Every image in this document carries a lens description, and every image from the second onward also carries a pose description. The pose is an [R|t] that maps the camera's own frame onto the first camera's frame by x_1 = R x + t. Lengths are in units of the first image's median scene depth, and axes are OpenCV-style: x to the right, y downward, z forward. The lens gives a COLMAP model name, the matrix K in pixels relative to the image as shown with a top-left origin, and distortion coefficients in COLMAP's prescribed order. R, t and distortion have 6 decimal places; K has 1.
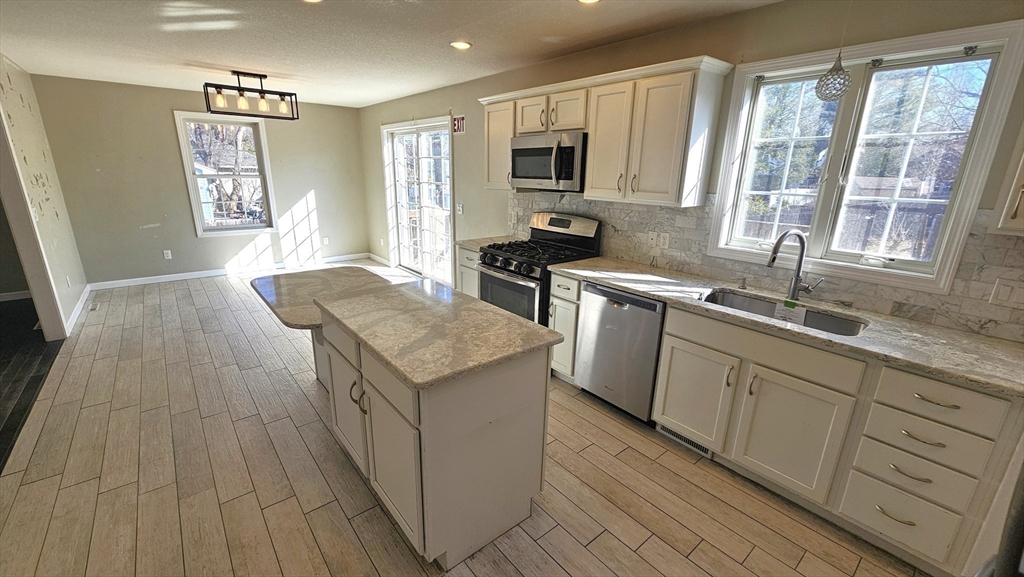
lens RADIAL K [[416.0, 0, 505.8], [0, 416.0, 290.8], [0, 0, 1]] dist [-0.000671, 0.000517]
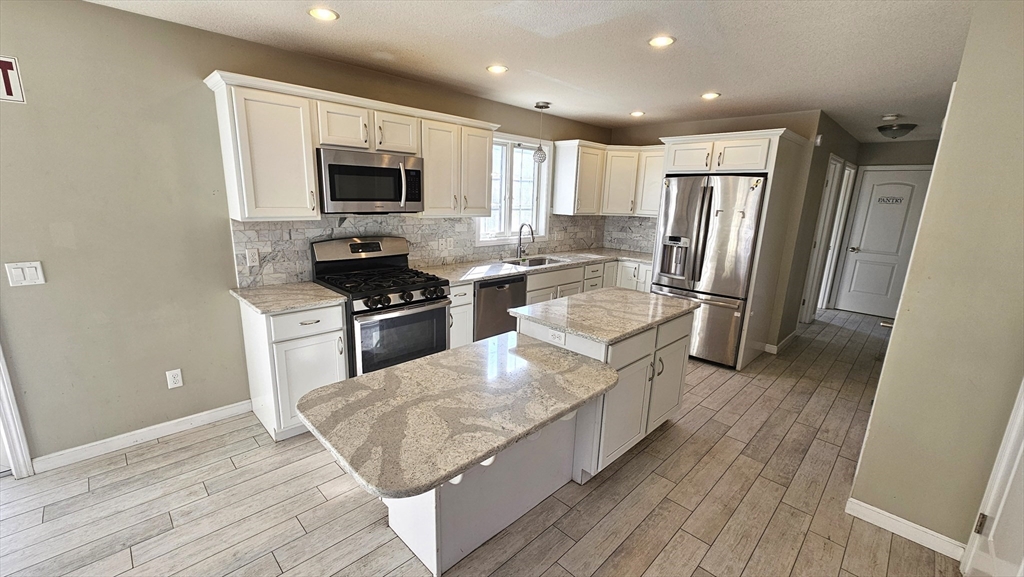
lens RADIAL K [[416.0, 0, 518.5], [0, 416.0, 288.9], [0, 0, 1]] dist [-0.000671, 0.000517]
pose [[-0.103292, -0.244341, 0.964172, -0.905101], [0.246507, 0.932828, 0.262806, -0.264925], [-0.963621, 0.264821, -0.036122, 0.825127]]
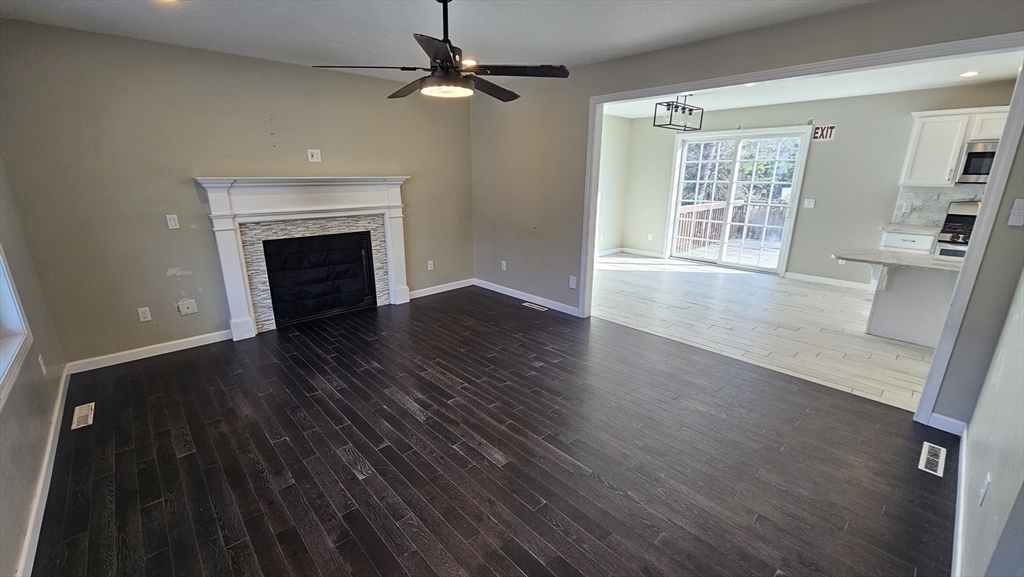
lens RADIAL K [[416.0, 0, 503.3], [0, 416.0, 291.4], [0, 0, 1]] dist [-0.000671, 0.000517]
pose [[0.998425, -0.034019, 0.044607, -1.631880], [0.034239, 0.999405, -0.004187, 0.046517], [-0.044438, 0.005708, 0.998996, -0.228992]]
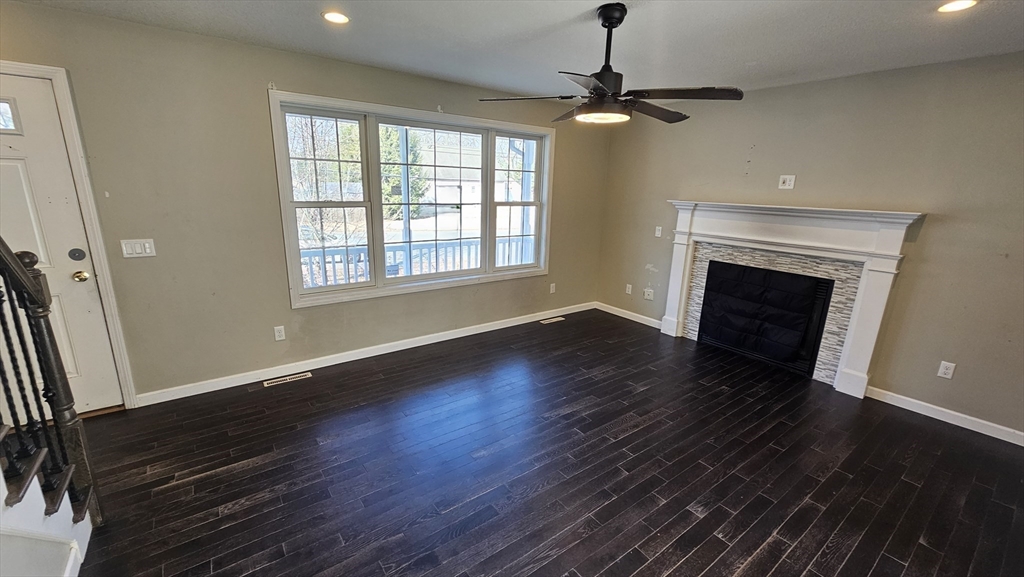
lens RADIAL K [[416.0, 0, 506.2], [0, 416.0, 291.6], [0, 0, 1]] dist [-0.000671, 0.000517]
pose [[-0.057508, 0.227274, -0.972131, -0.911431], [-0.301174, 0.924428, 0.233938, -0.158219], [0.951834, 0.306234, 0.015287, 0.428814]]
